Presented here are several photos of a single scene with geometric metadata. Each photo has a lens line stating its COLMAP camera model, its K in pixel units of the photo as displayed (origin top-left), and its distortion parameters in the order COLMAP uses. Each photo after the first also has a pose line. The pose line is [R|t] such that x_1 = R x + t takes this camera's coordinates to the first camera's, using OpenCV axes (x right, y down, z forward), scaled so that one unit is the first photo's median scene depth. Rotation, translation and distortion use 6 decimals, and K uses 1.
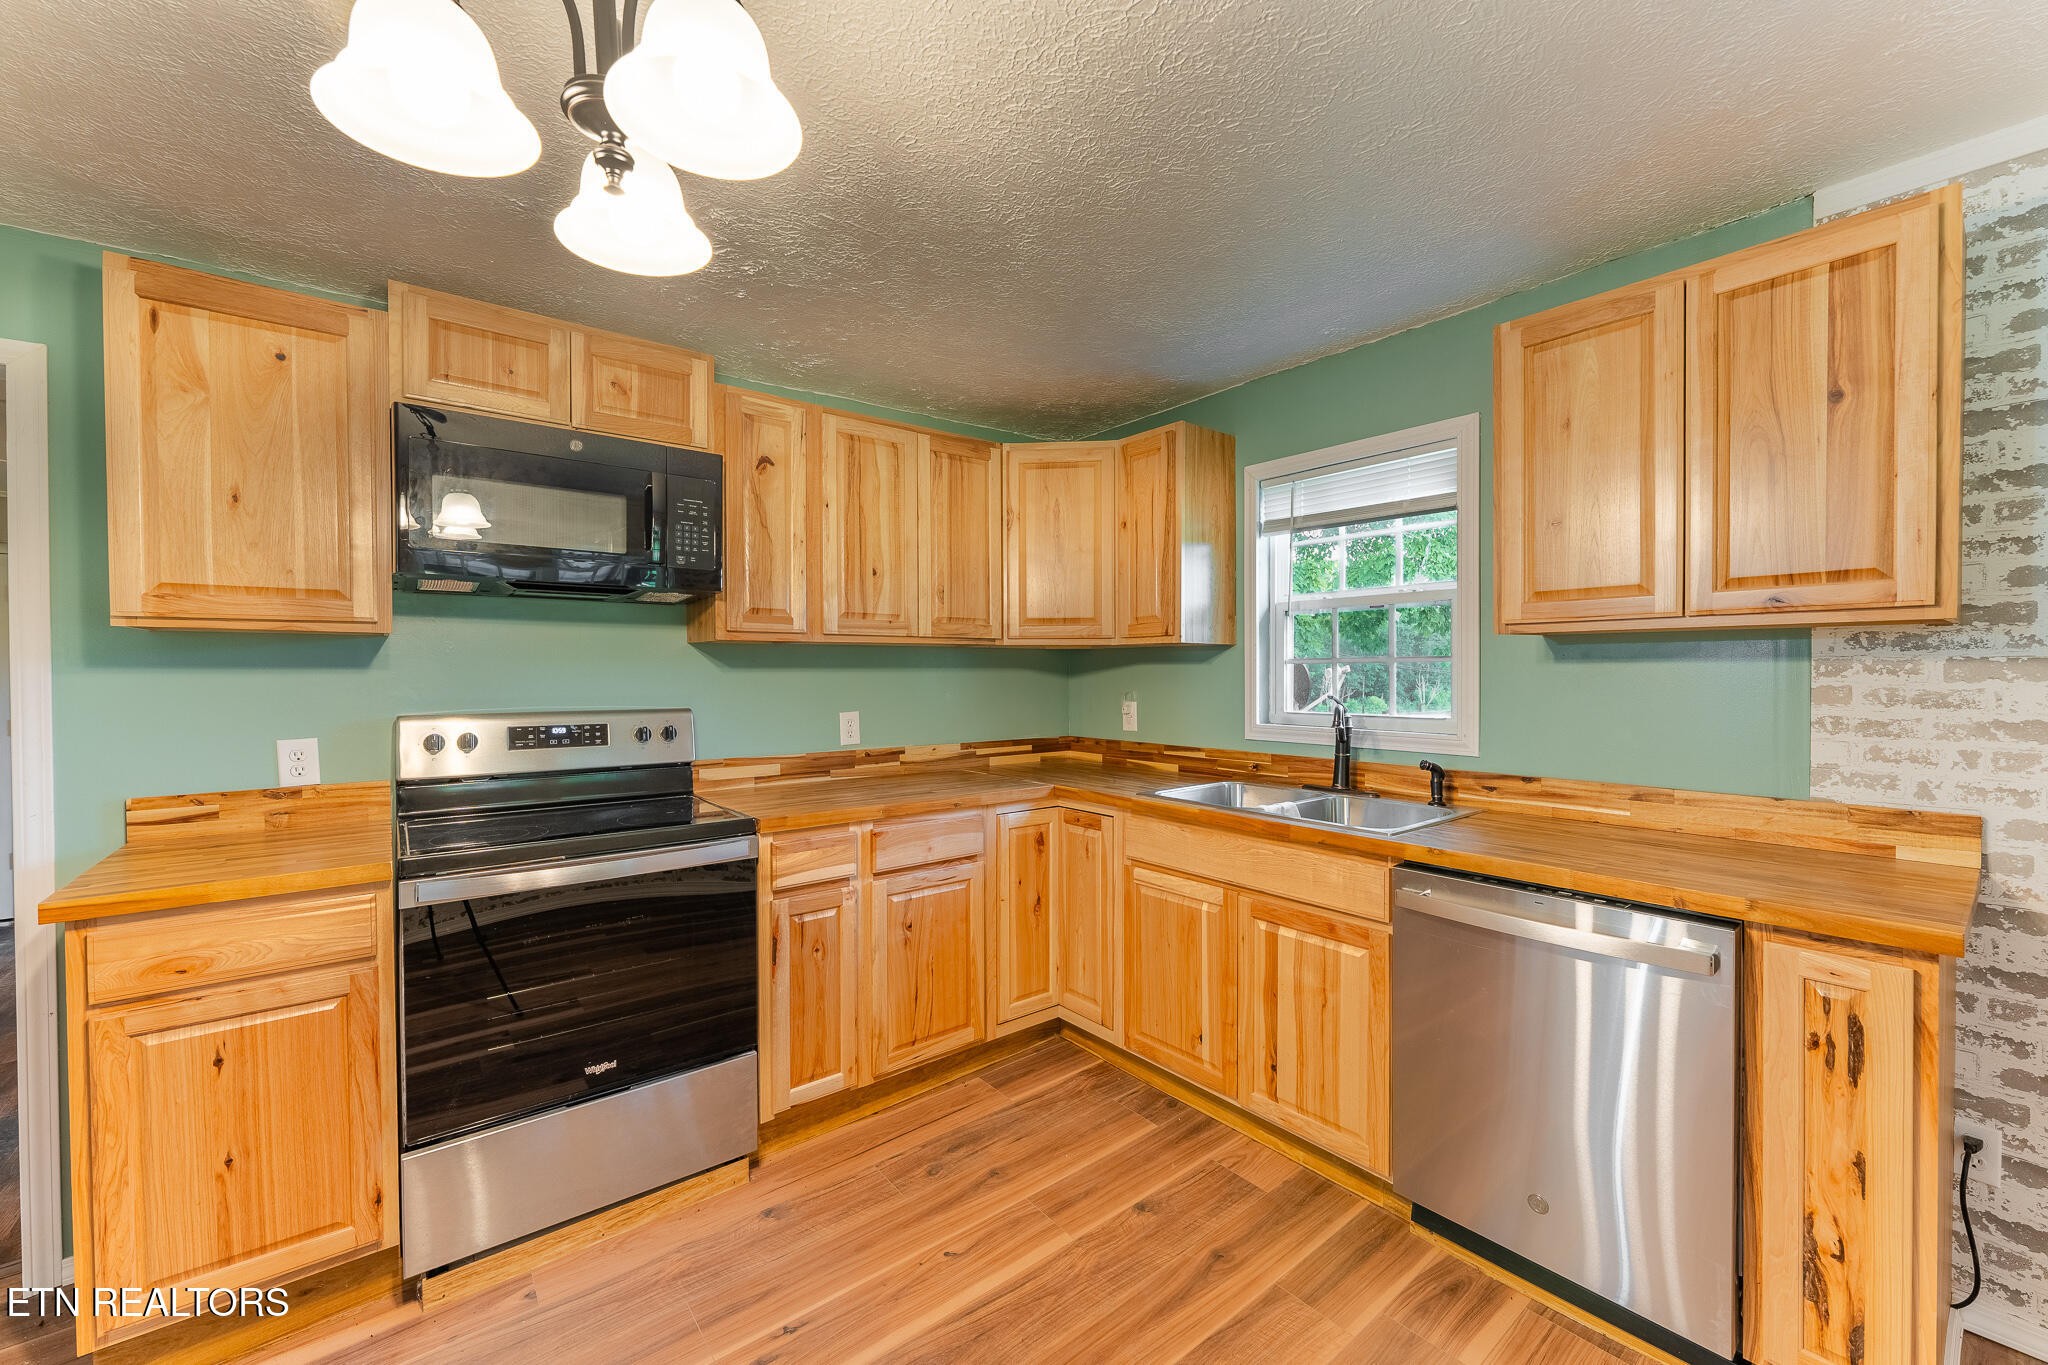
lens RADIAL K [[819.9, 0, 1024.0], [0, 819.9, 682.5], [0, 0, 1]] dist [-0.002321, -0.000394]
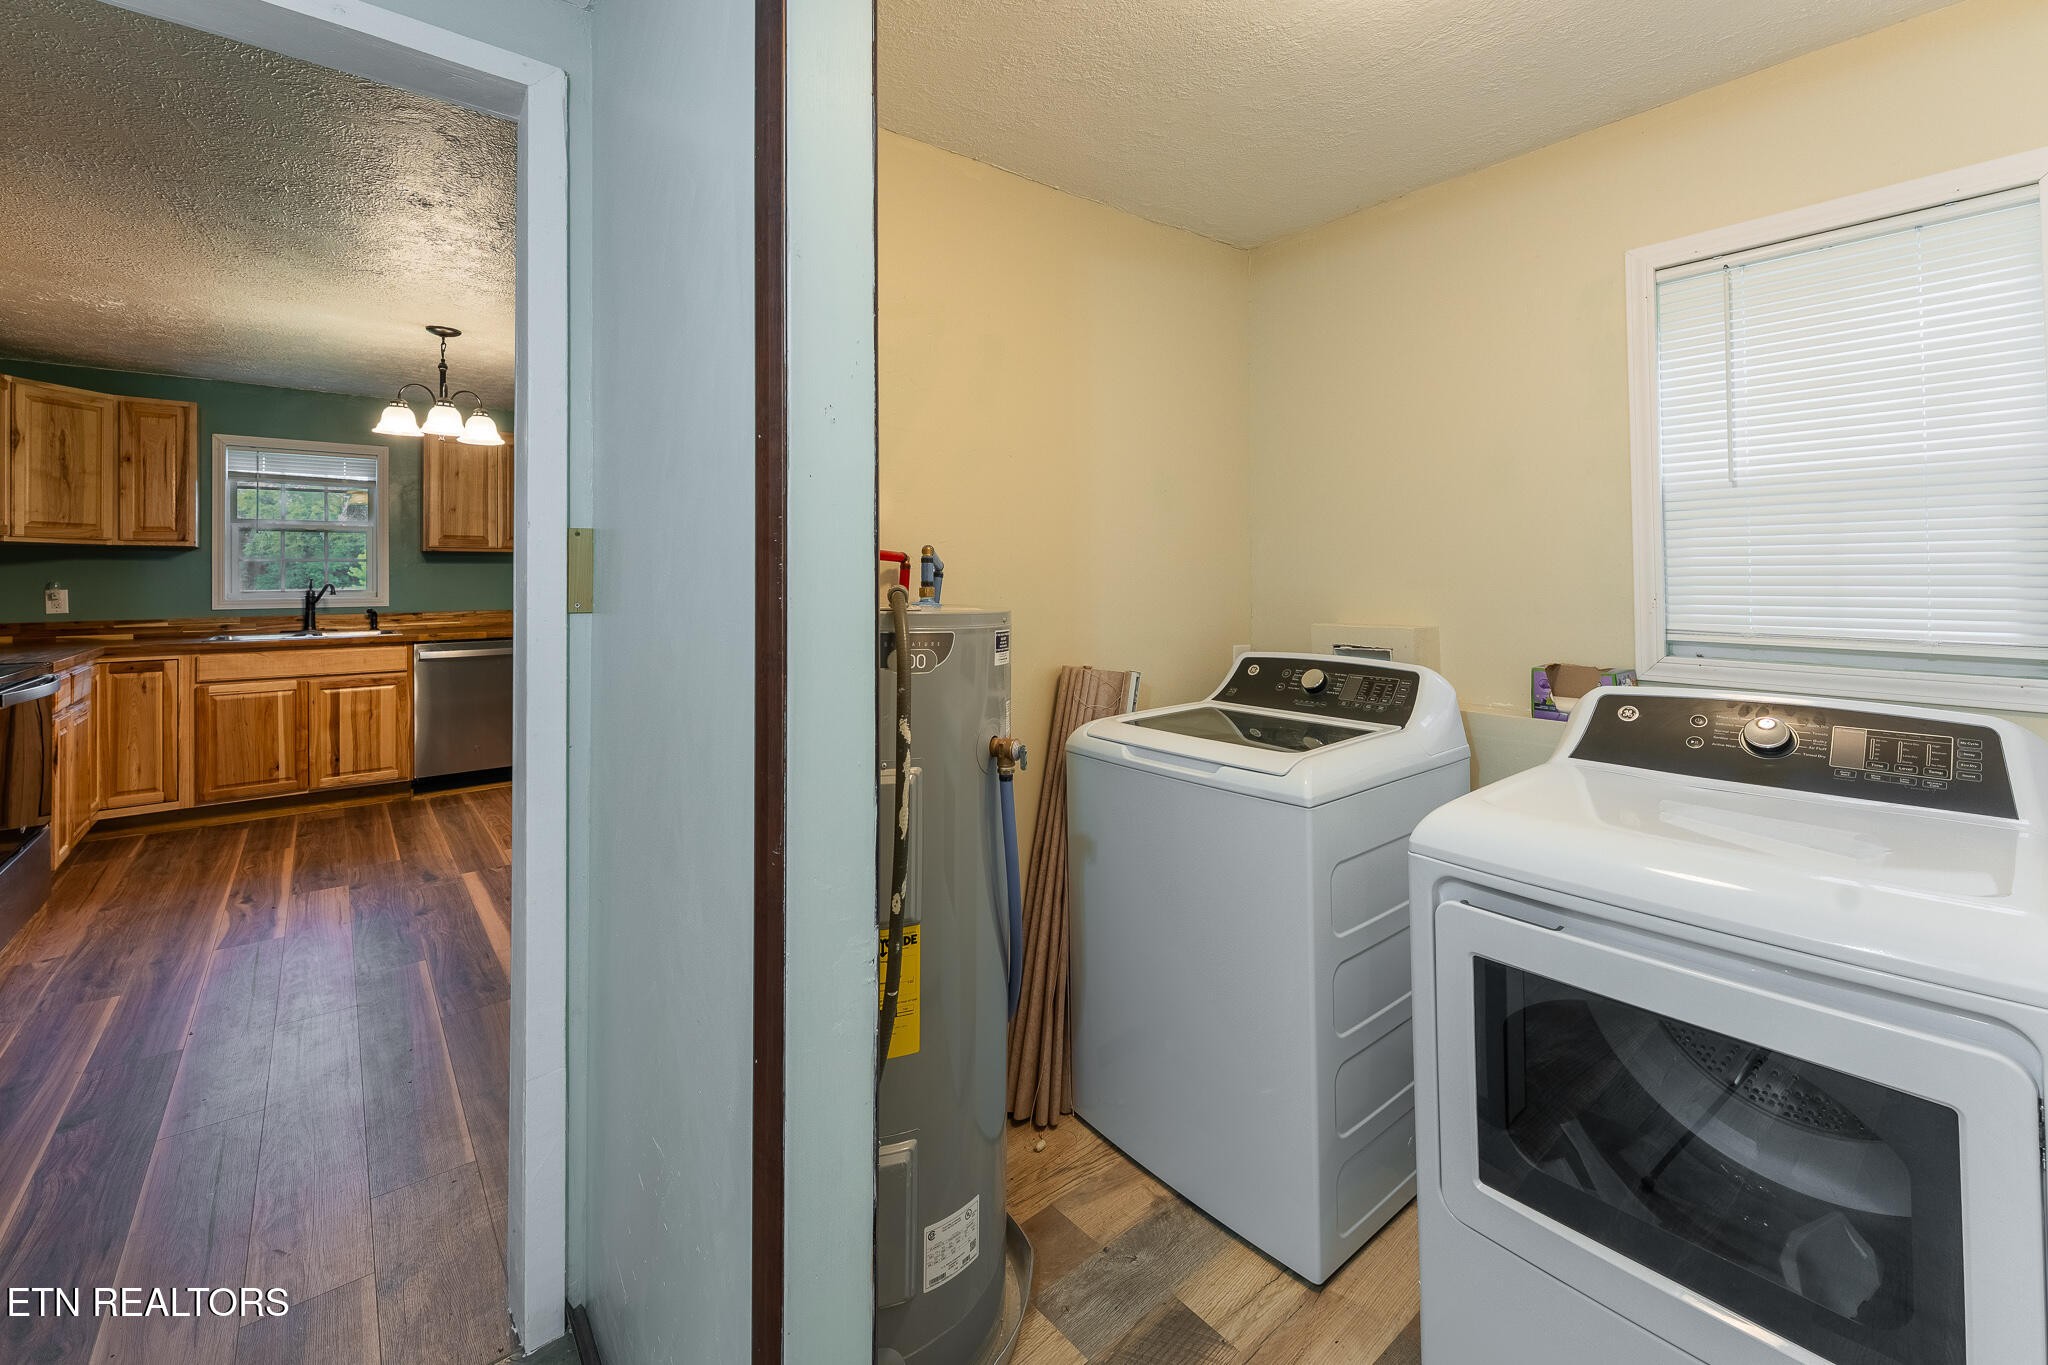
lens RADIAL K [[835.7, 0, 1013.0], [0, 835.7, 569.2], [0, 0, 1]] dist [-0.000678, -0.000141]
pose [[-0.018510, 0.012253, 0.999754, -1.710458], [0.020677, 0.999716, -0.011869, 0.054371], [-0.999615, 0.020452, -0.018758, -0.612514]]
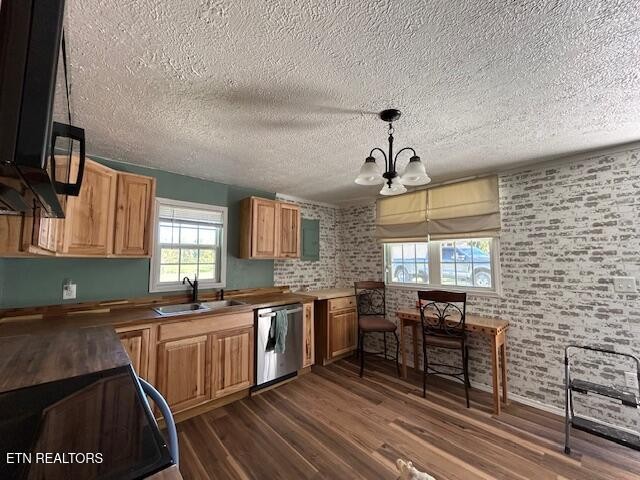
lens RADIAL K [[255.8, 0, 320.0], [0, 255.8, 240.0], [0, 0, 1]] dist [0.001470, 0.000231]
pose [[-0.071372, 0.086109, 0.993726, -0.842287], [0.017724, 0.996219, -0.085052, -0.032207], [-0.997292, 0.011542, -0.072629, 0.621255]]
